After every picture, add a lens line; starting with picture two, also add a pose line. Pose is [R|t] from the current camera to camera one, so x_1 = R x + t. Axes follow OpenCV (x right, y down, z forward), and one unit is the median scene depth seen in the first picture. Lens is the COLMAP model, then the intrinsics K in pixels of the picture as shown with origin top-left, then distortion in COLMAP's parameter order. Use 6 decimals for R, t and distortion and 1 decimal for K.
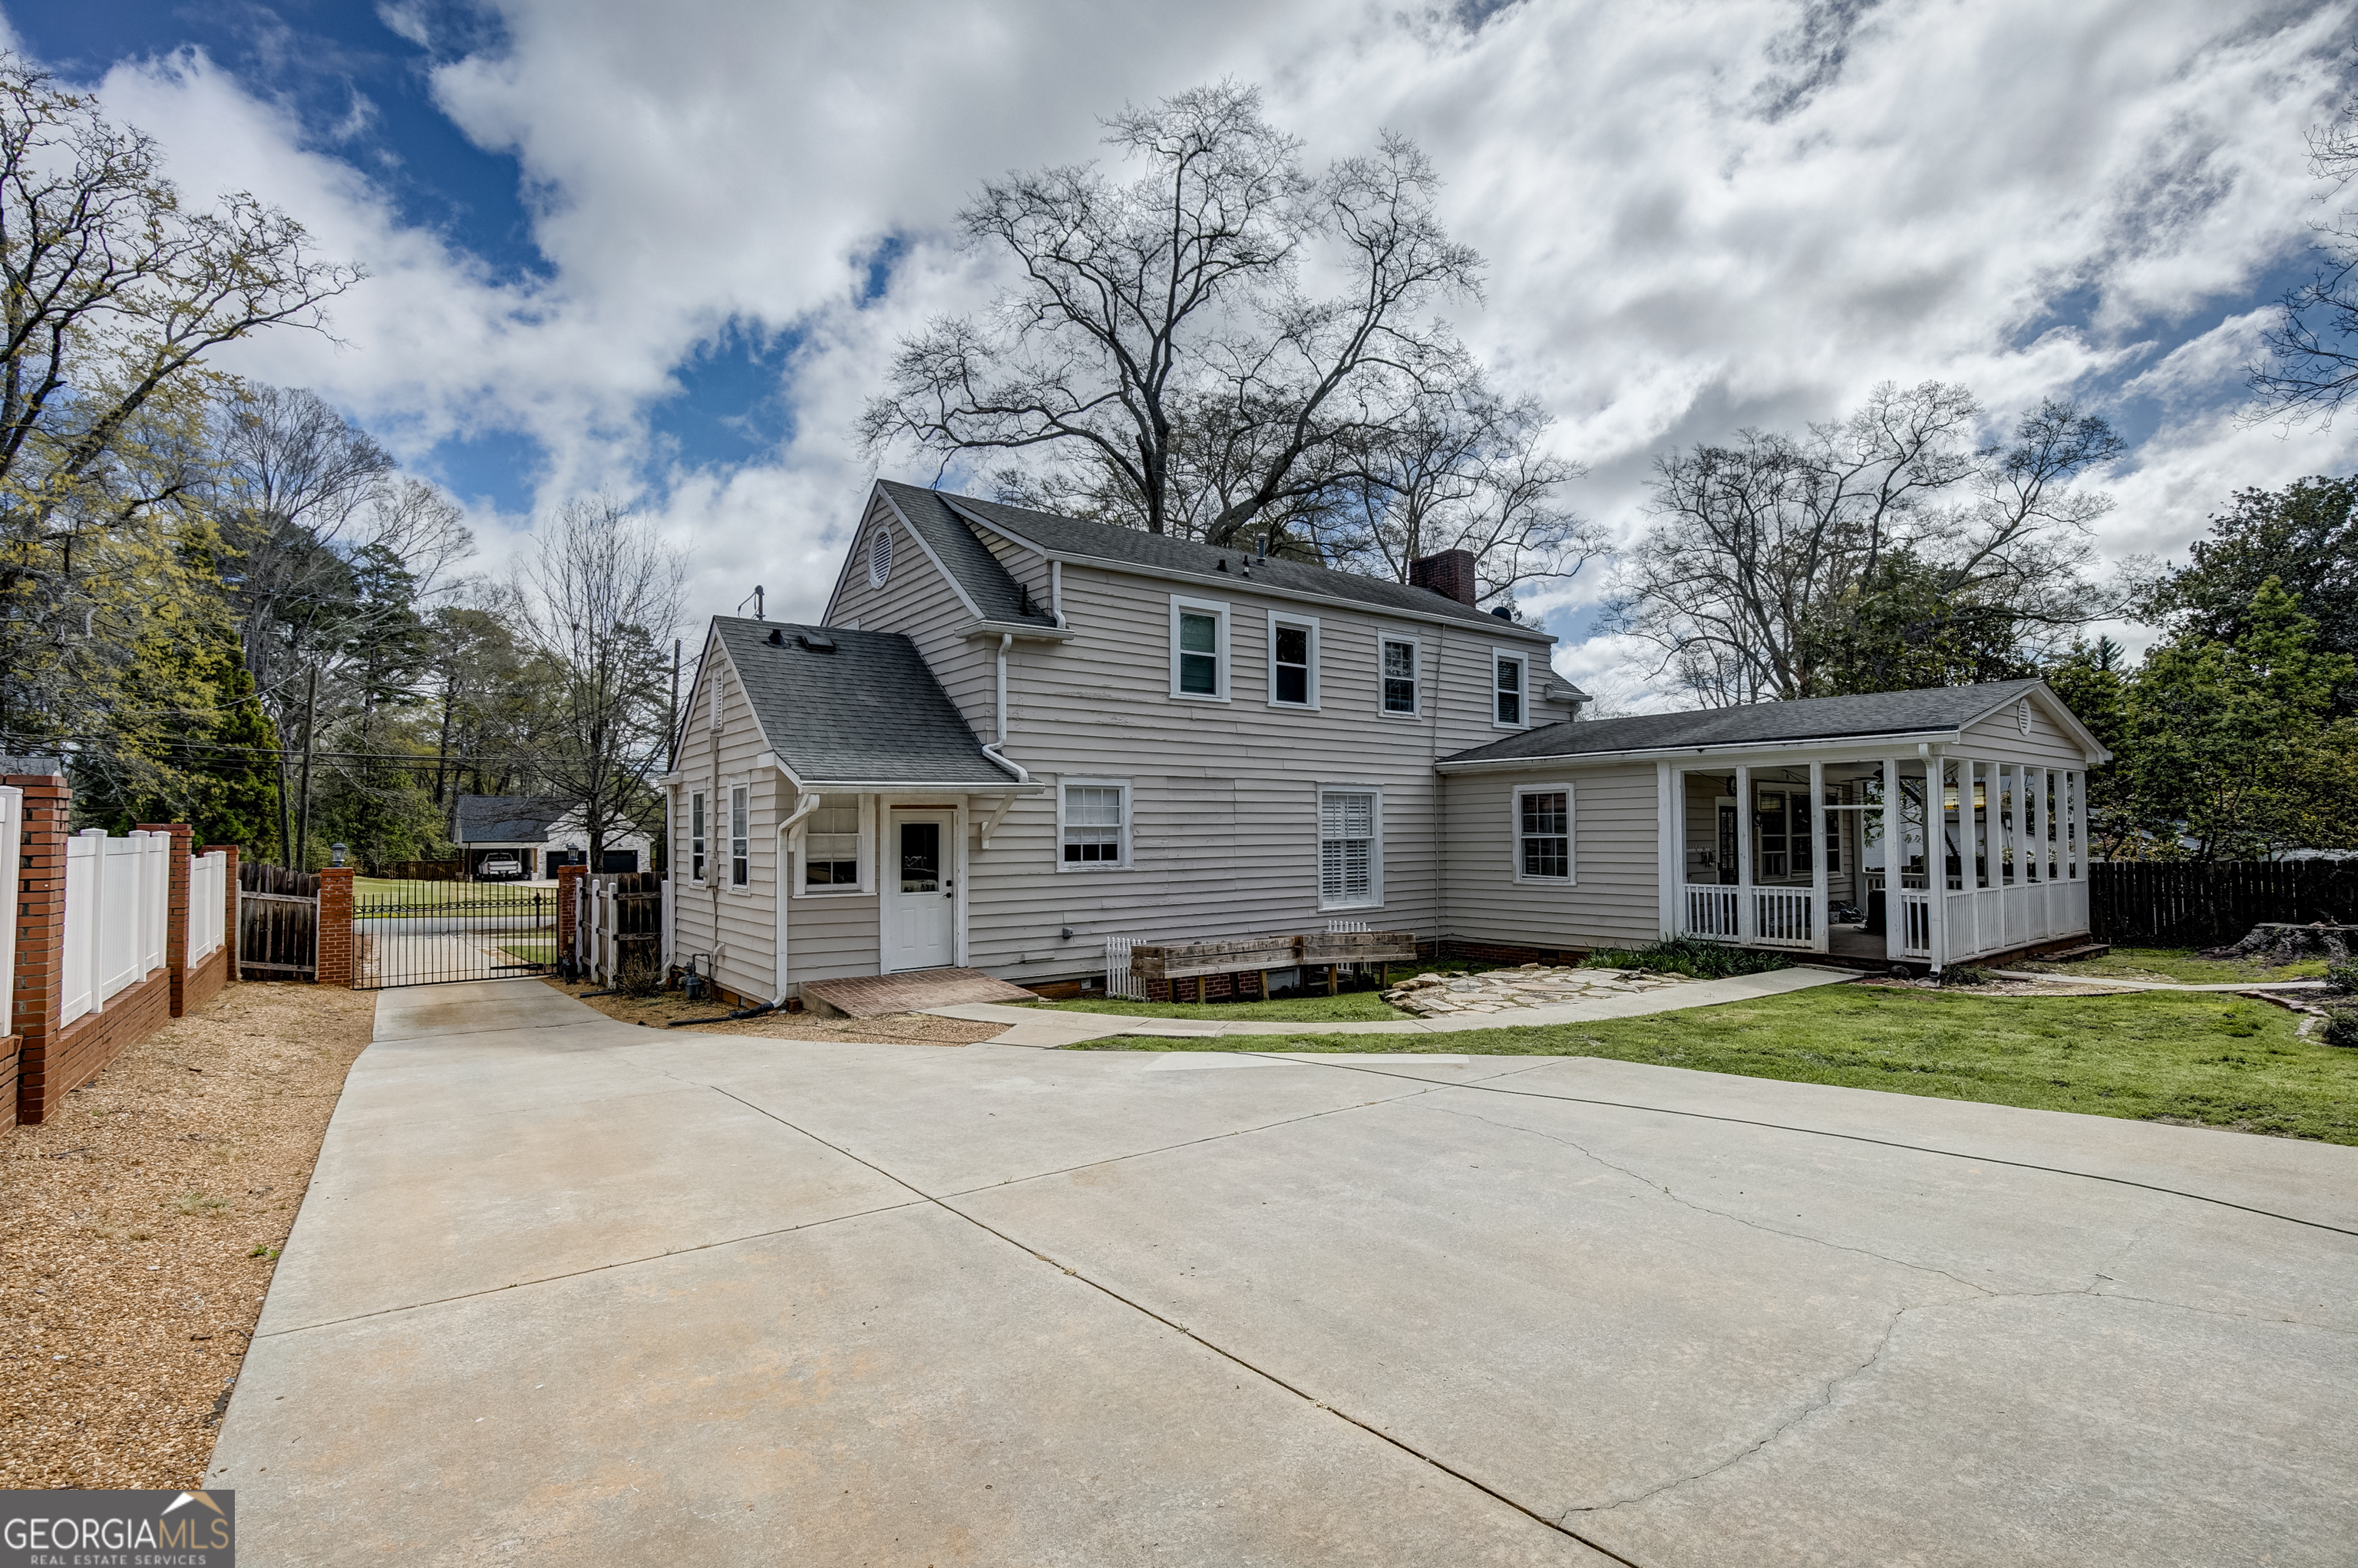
lens RADIAL K [[1098.0, 0, 1211.9], [0, 1098.0, 781.6], [0, 0, 1]] dist [-0.037124, 0.014212]
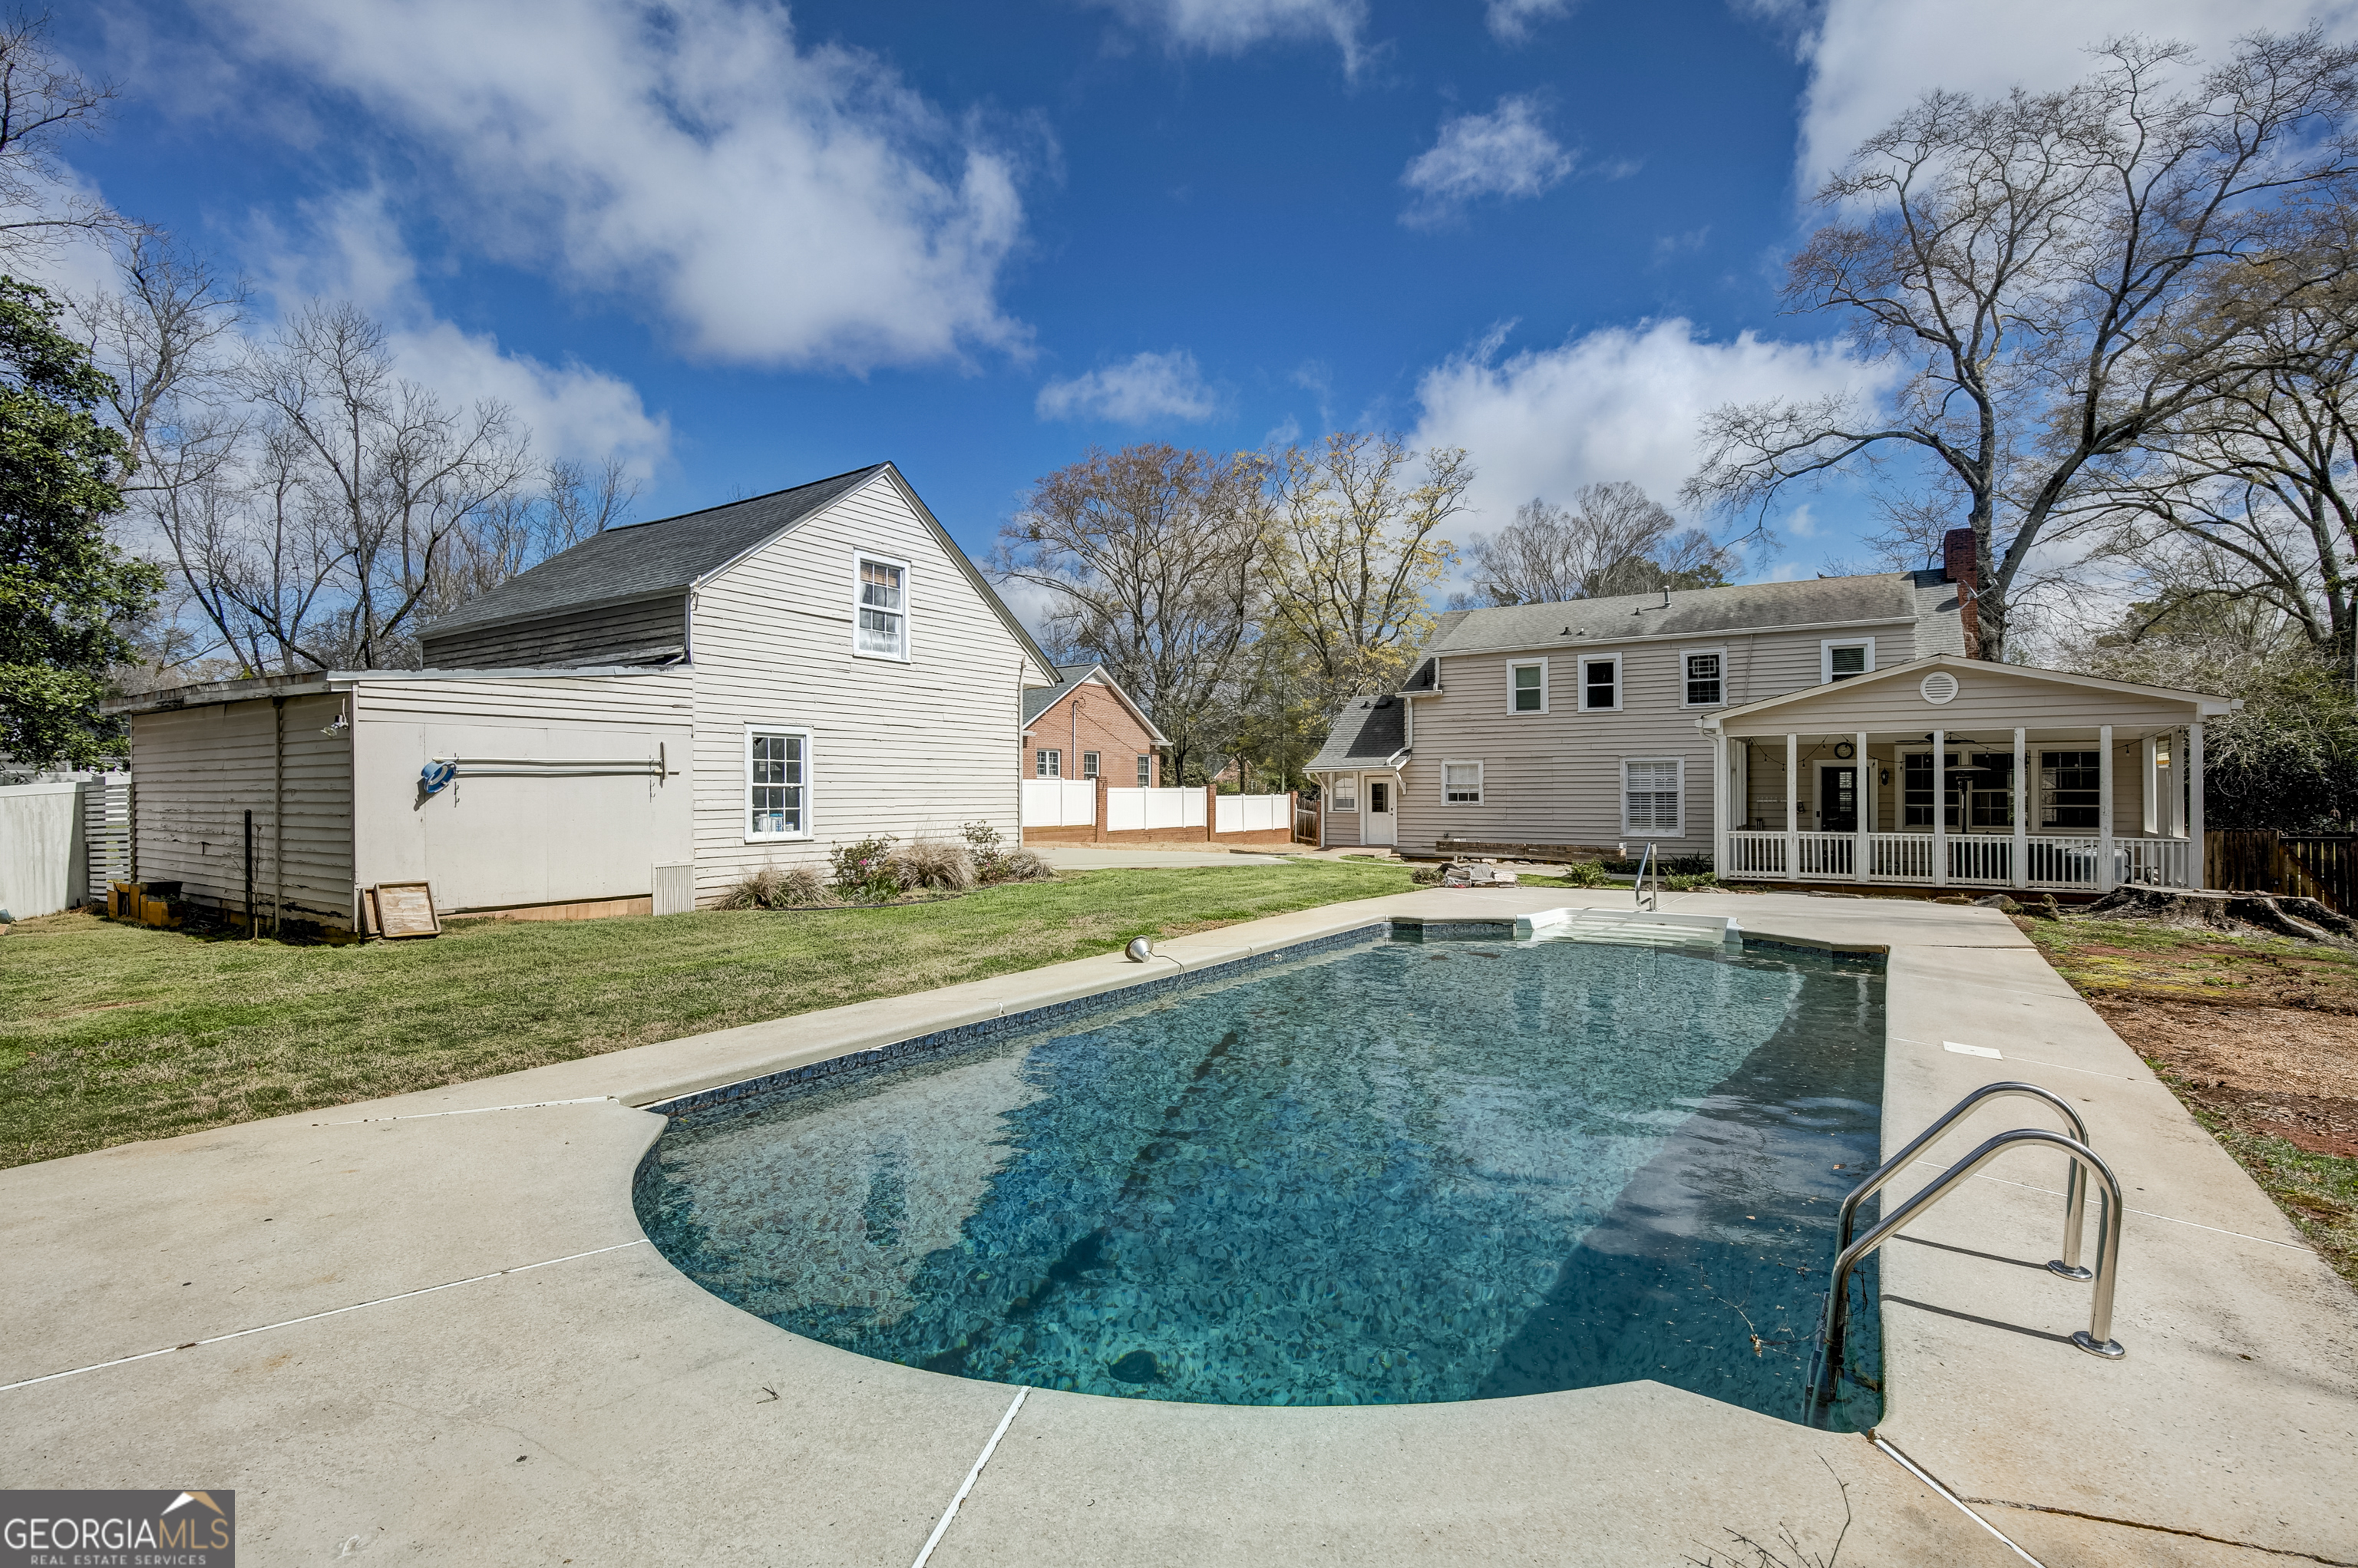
lens RADIAL K [[1098.0, 0, 1211.9], [0, 1098.0, 781.6], [0, 0, 1]] dist [-0.037124, 0.014212]
pose [[0.324575, -0.003595, -0.945853, 1.525821], [0.042639, 0.999032, 0.010834, -0.005141], [0.944899, -0.043847, 0.324414, -0.084448]]
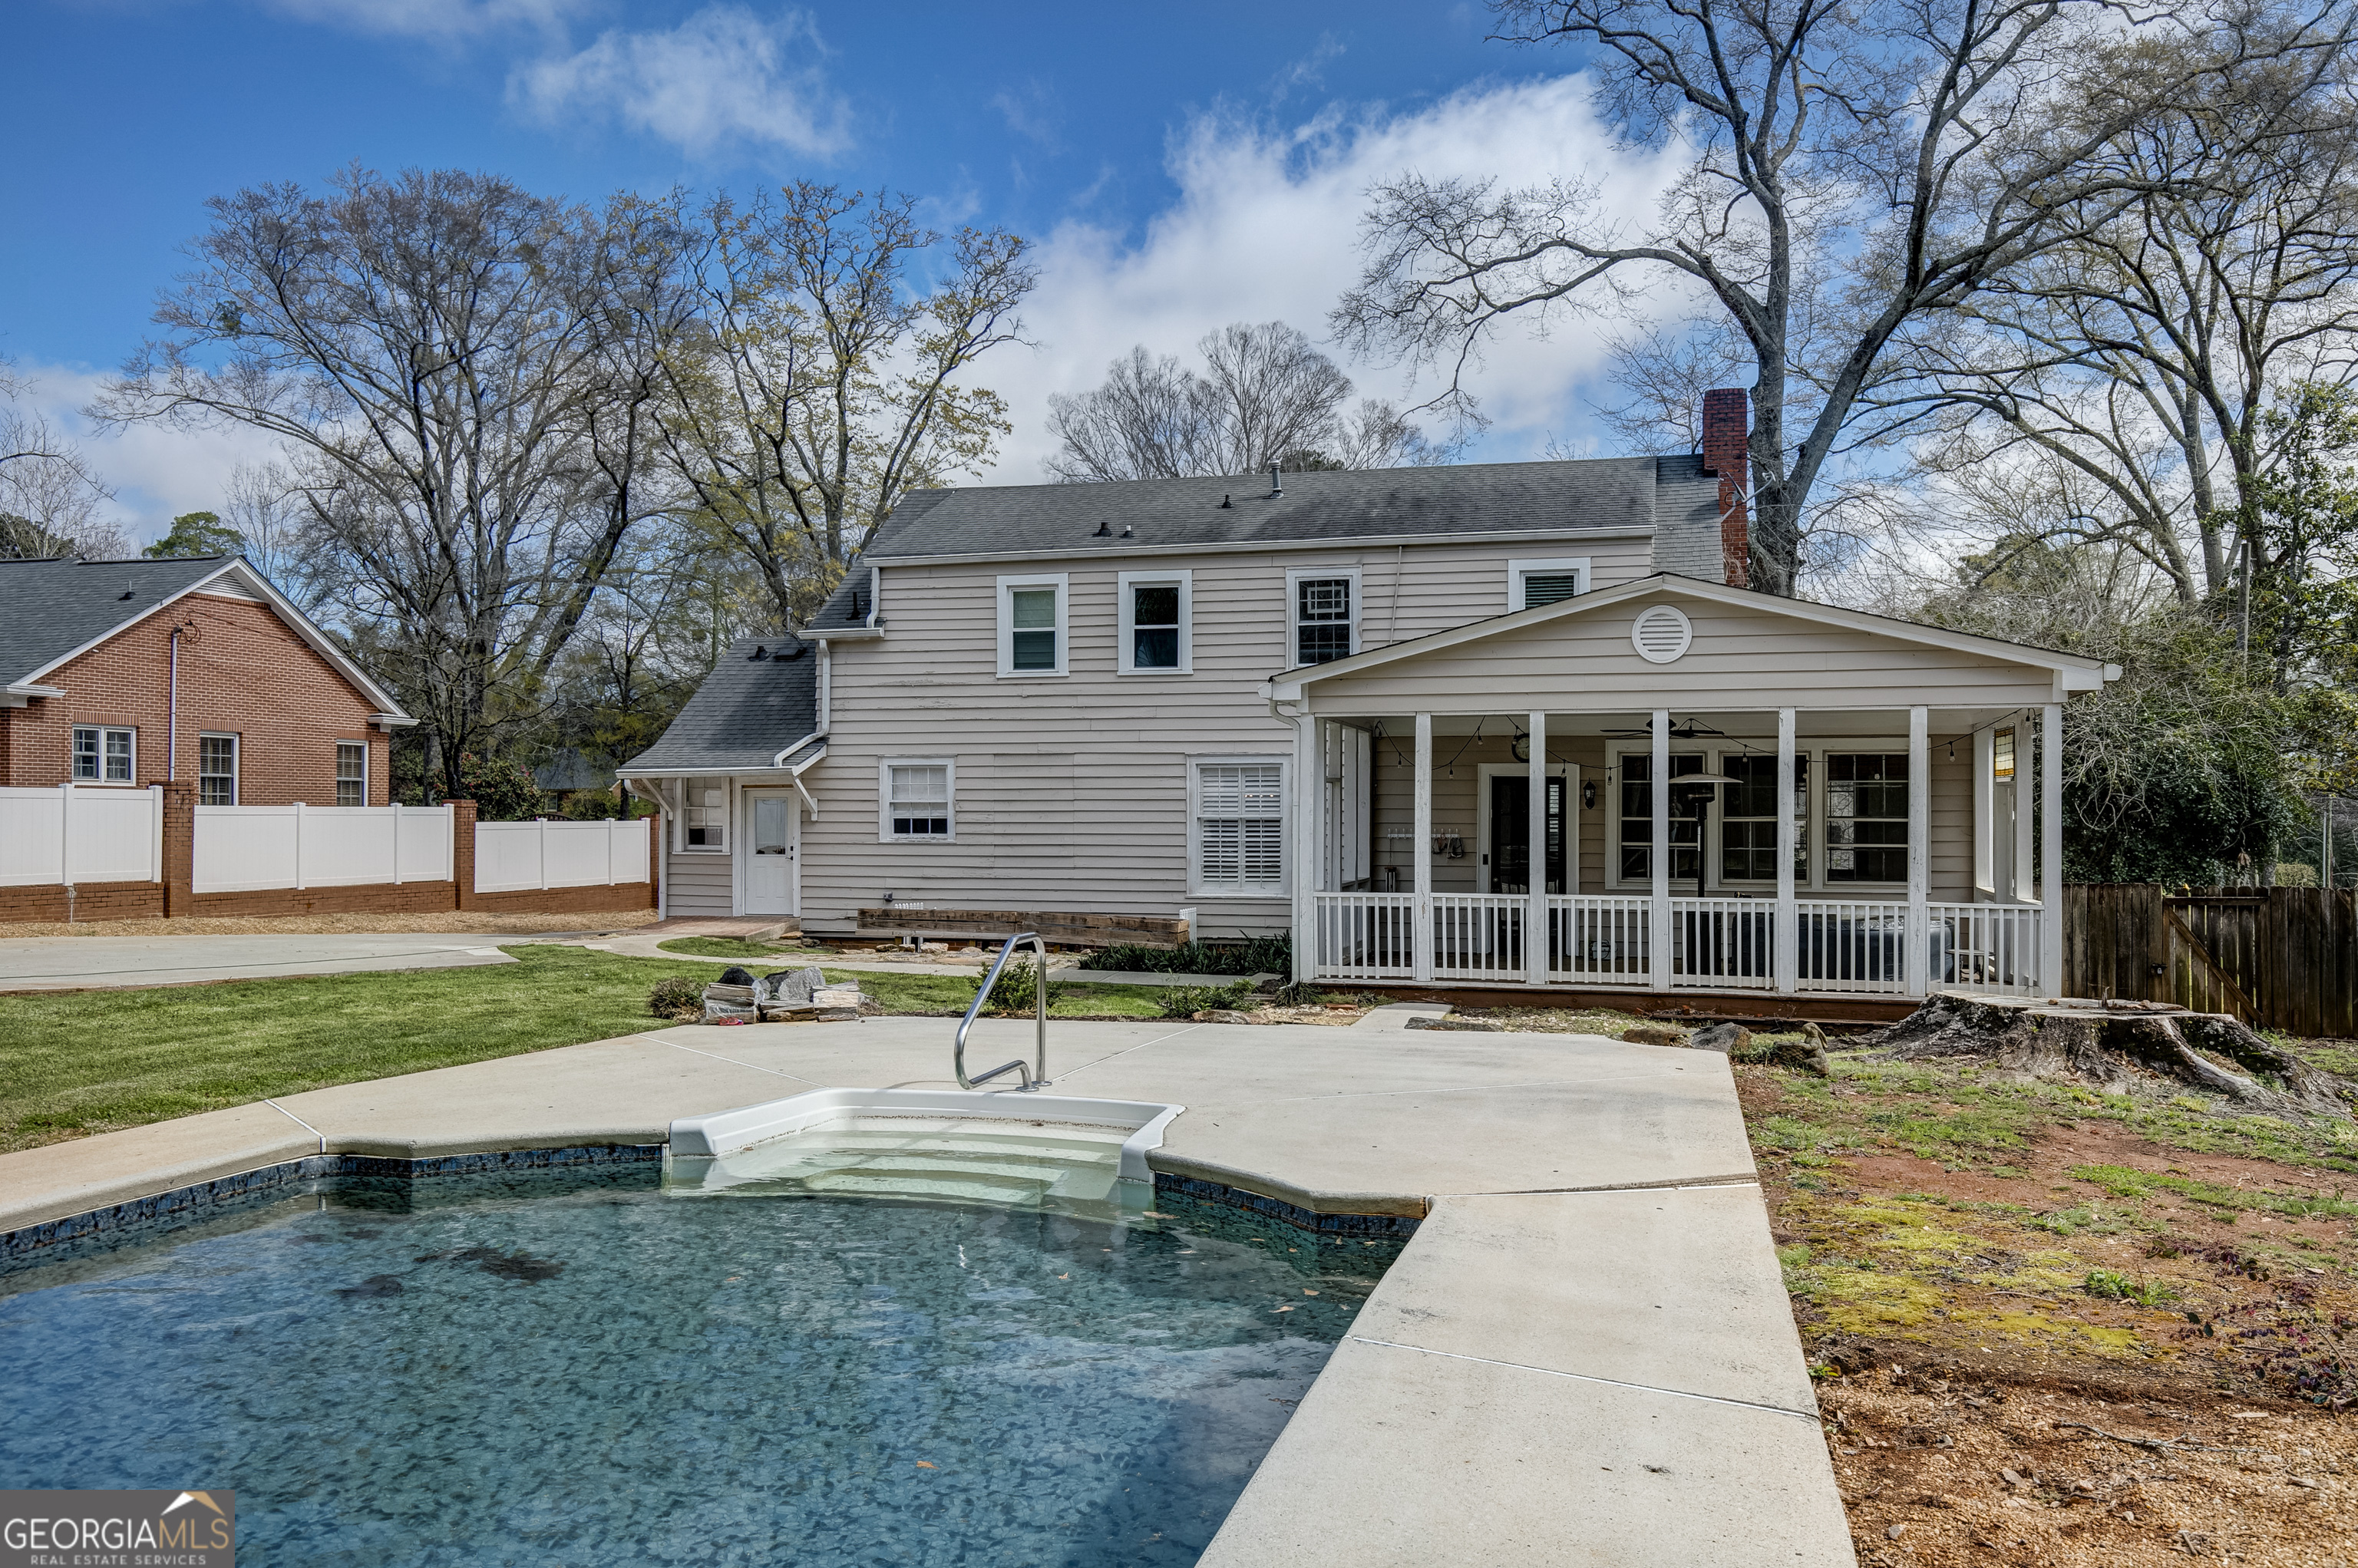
lens RADIAL K [[1751.6, 0, 1239.4], [0, 1751.6, 795.6], [0, 0, 1]] dist [0.049624, -0.000164]
pose [[0.602984, -0.001146, -0.797753, 1.374305], [0.029921, 0.999328, 0.021181, 0.006098], [0.797192, -0.036642, 0.602613, 0.181724]]
